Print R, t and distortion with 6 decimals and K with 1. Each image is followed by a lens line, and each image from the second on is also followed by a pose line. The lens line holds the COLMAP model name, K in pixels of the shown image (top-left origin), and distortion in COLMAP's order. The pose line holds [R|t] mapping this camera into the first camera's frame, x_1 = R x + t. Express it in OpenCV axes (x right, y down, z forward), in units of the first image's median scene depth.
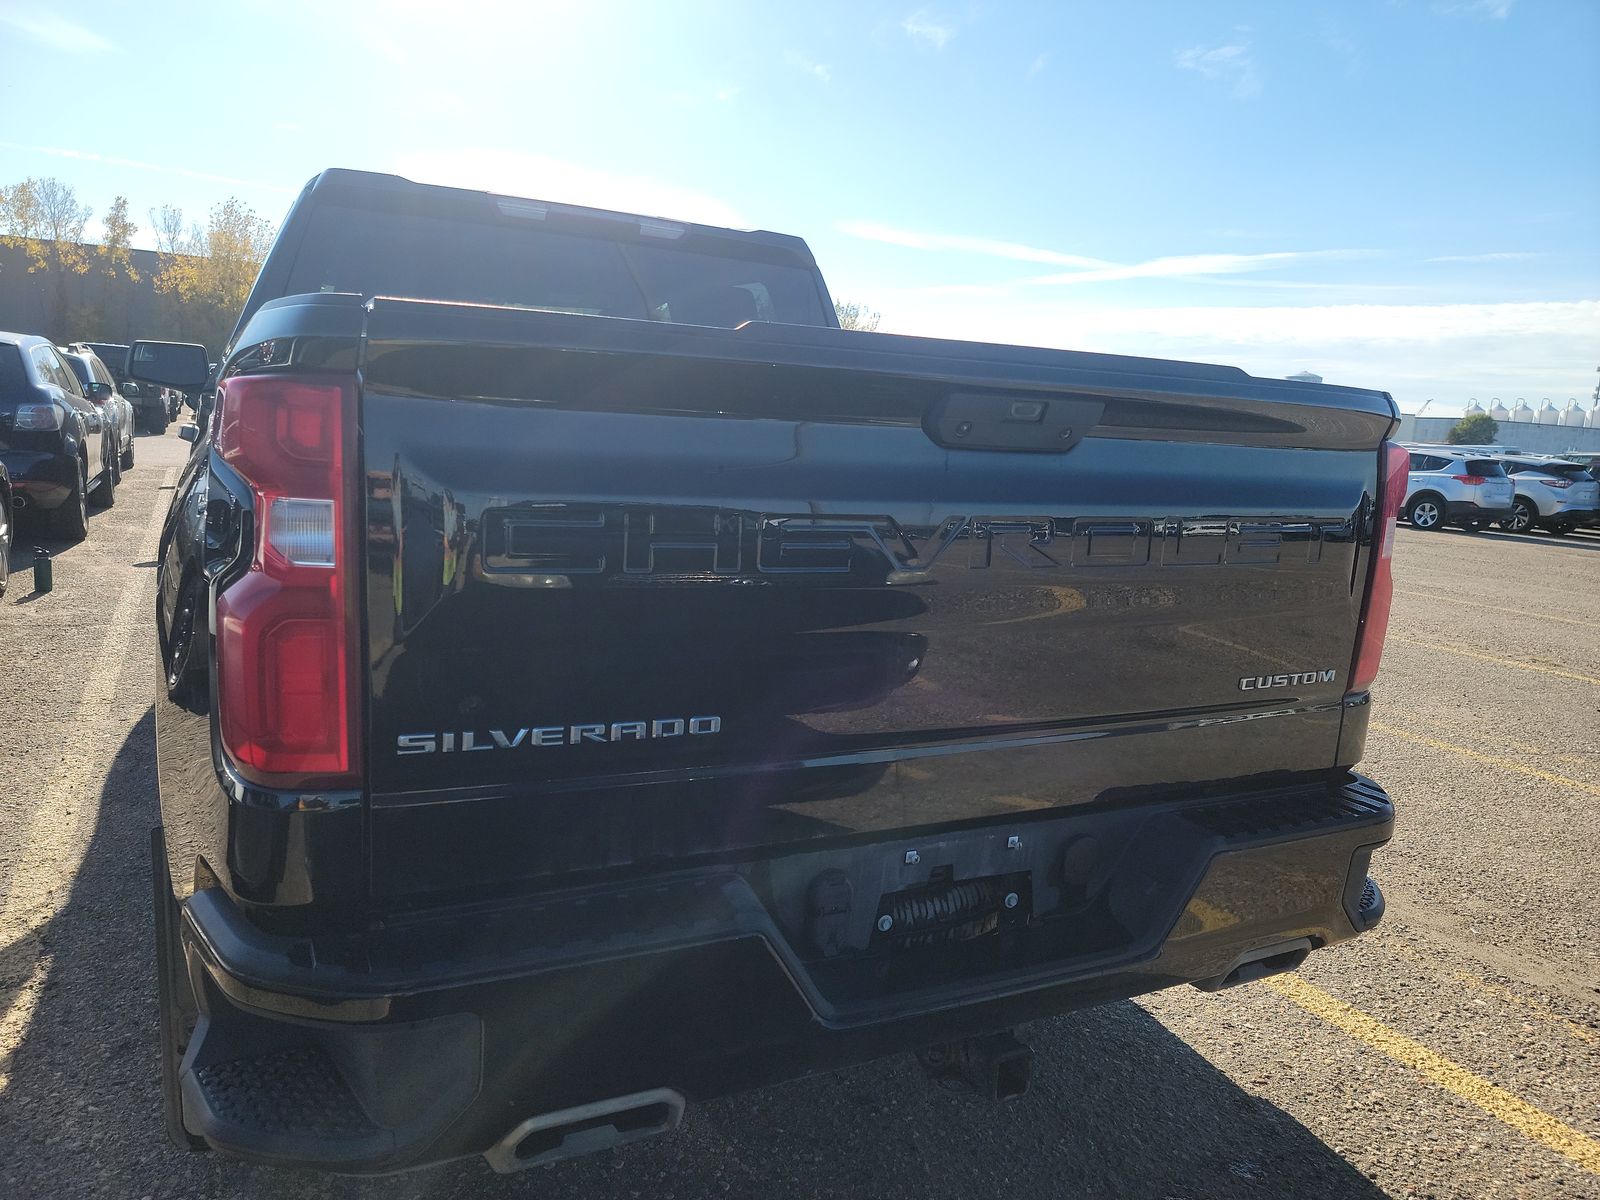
lens RADIAL K [[1099.0, 0, 799.6], [0, 1099.0, 617.0], [0, 0, 1]] dist [0.093516, -0.078739]
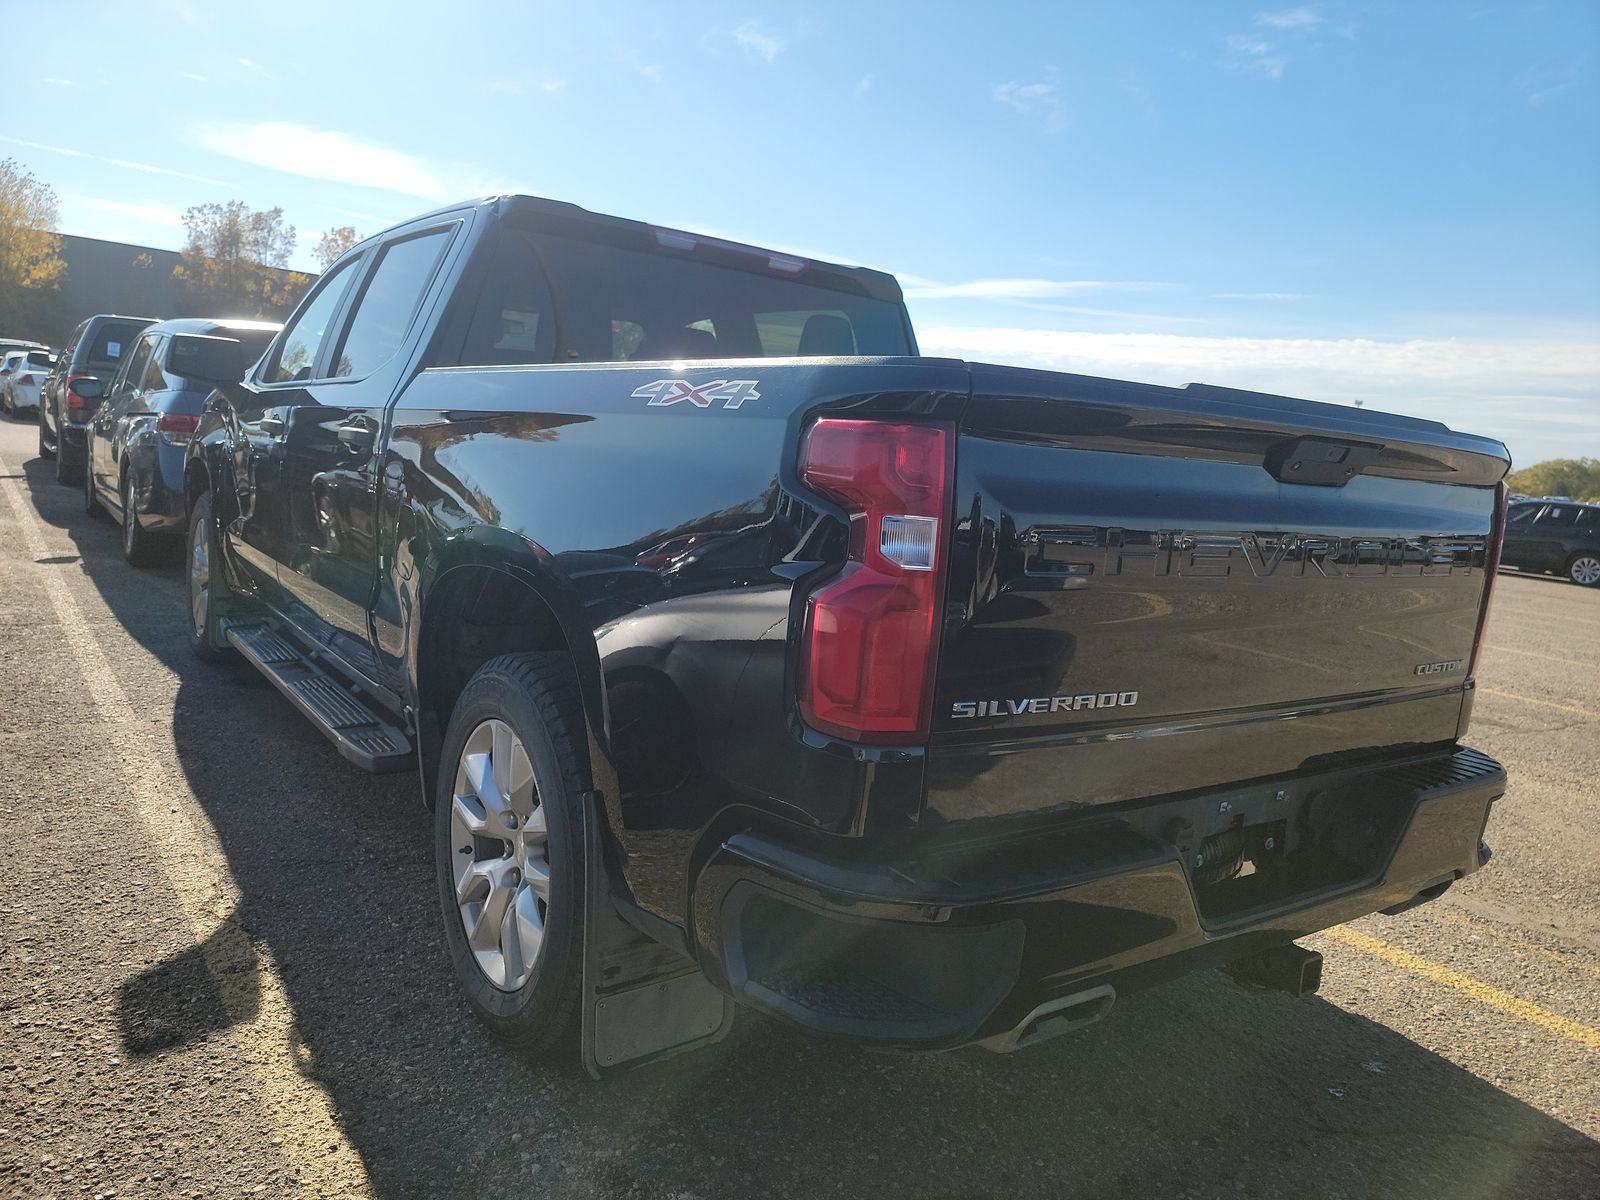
lens RADIAL K [[1123.1, 0, 799.6], [0, 1123.1, 604.1], [0, 0, 1]] dist [0.060646, -0.049826]
pose [[0.986378, 0.008077, 0.164295, -0.366119], [-0.005169, 0.999823, -0.018117, 0.008674], [-0.164413, 0.017021, 0.986245, -0.116562]]
